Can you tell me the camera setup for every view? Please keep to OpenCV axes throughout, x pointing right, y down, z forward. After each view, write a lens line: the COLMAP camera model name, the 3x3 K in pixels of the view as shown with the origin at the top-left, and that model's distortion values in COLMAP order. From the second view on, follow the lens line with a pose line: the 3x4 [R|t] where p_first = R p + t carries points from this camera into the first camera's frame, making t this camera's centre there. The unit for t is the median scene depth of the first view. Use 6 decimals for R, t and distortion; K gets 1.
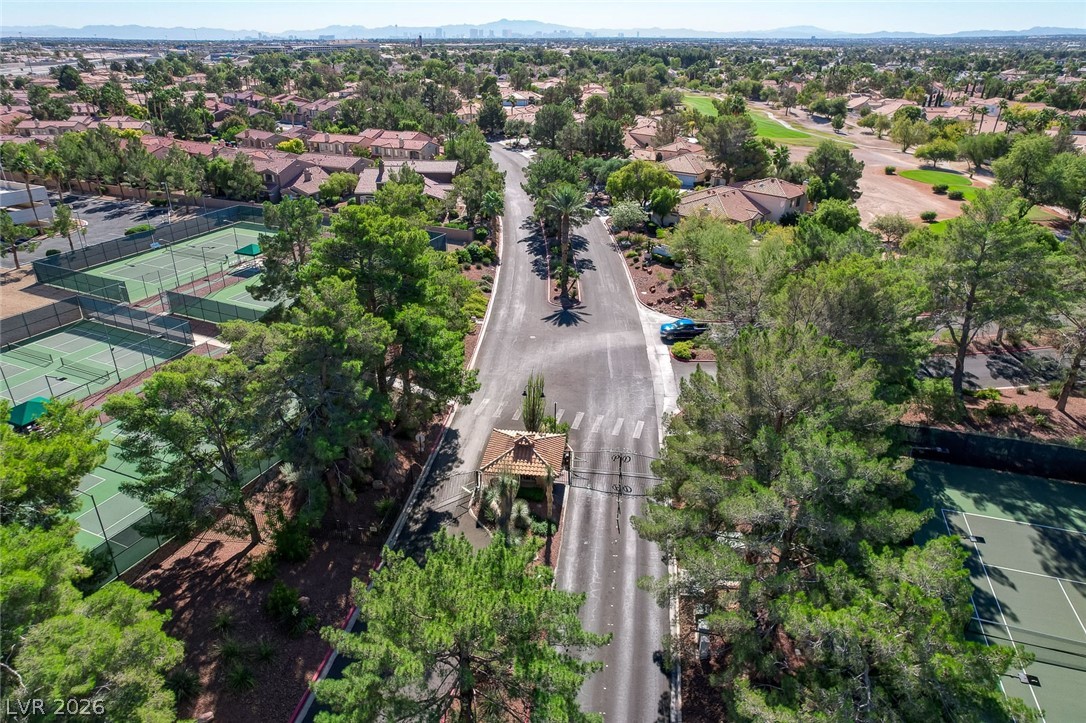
lens RADIAL K [[697.0, 0, 544.7], [0, 697.0, 362.4], [0, 0, 1]] dist [-0.078836, 0.071905]
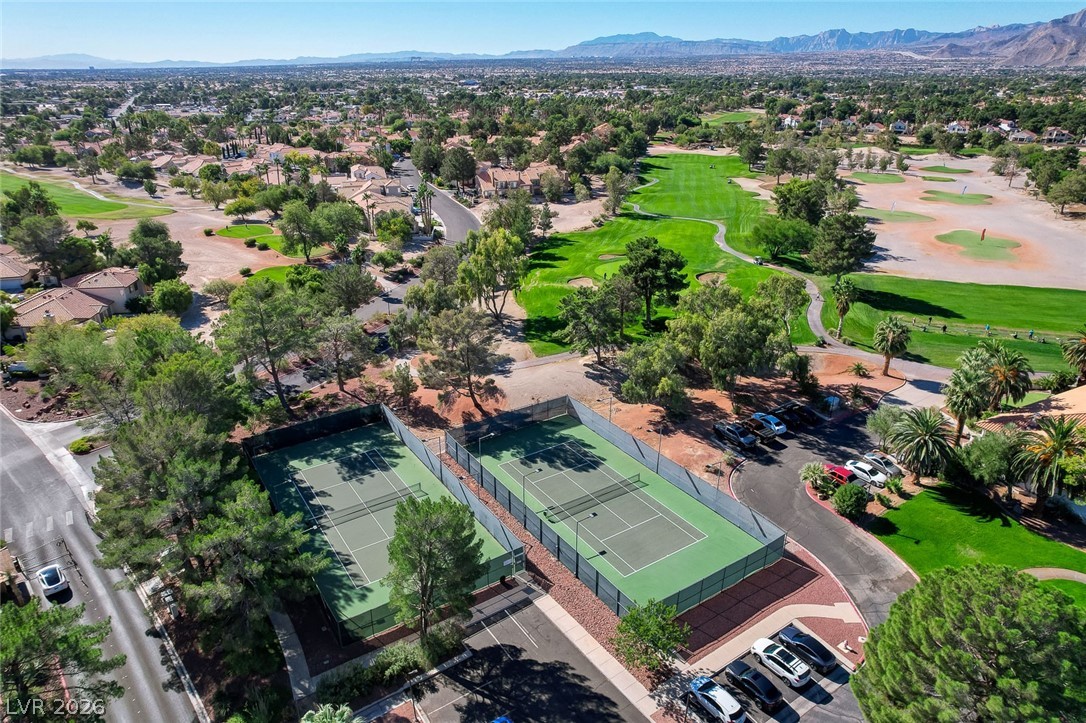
lens RADIAL K [[697.0, 0, 544.7], [0, 697.0, 362.4], [0, 0, 1]] dist [-0.078836, 0.071905]
pose [[0.630591, -0.311602, 0.710816, -0.066188], [0.336726, 0.935018, 0.111163, -0.009211], [-0.699264, 0.169252, 0.694538, -0.303583]]
